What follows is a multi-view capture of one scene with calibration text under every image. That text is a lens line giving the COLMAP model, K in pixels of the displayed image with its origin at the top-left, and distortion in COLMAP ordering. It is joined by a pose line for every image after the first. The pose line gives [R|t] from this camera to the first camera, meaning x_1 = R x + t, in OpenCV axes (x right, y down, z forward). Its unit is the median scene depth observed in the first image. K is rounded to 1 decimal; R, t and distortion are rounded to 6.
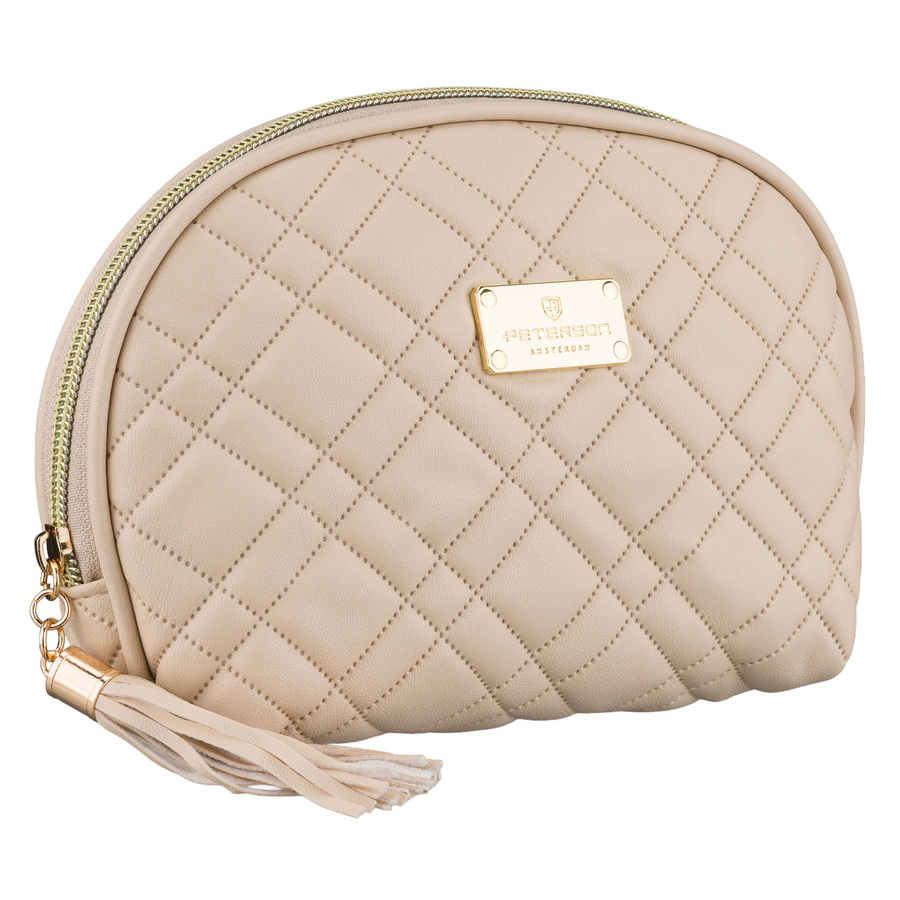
lens RADIAL K [[3321.7, 0, 450.0], [0, 3321.7, 450.0], [0, 0, 1]] dist [0.056725, 1.099287]
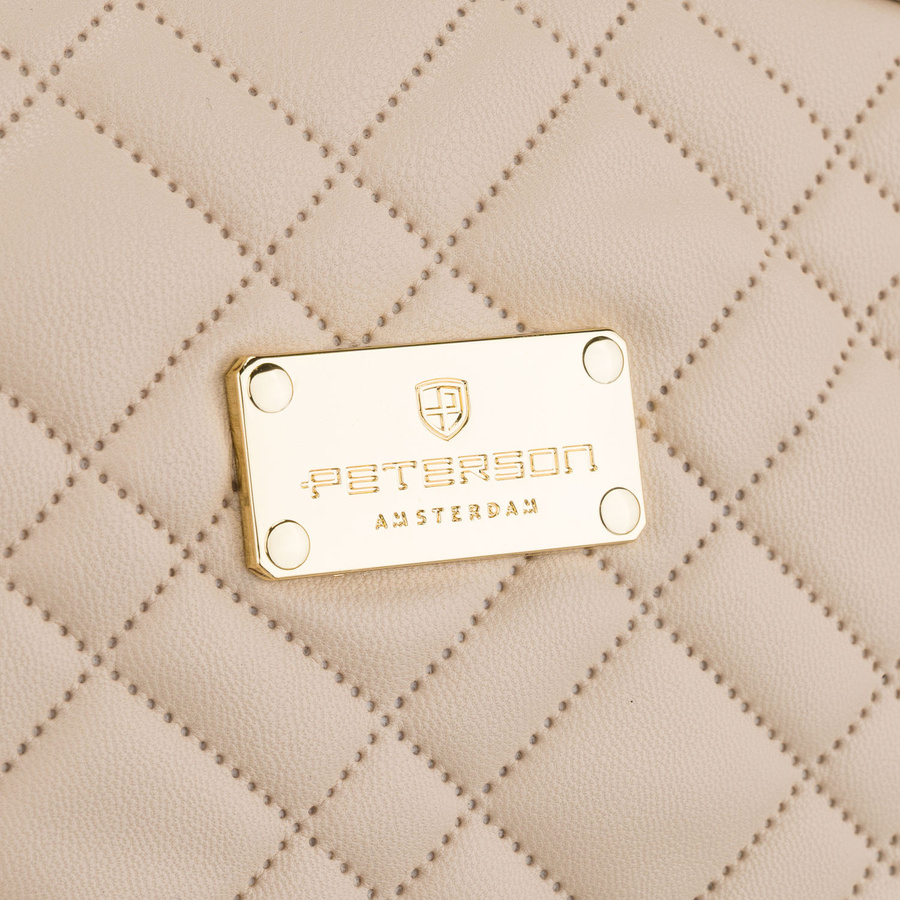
lens RADIAL K [[3321.7, 0, 450.0], [0, 3321.7, 450.0], [0, 0, 1]] dist [0.056725, 1.099287]
pose [[0.989902, 0.056590, -0.129965, 0.083974], [-0.041337, 0.992248, 0.117200, -0.084766], [0.135590, -0.110644, 0.984568, 0.604385]]
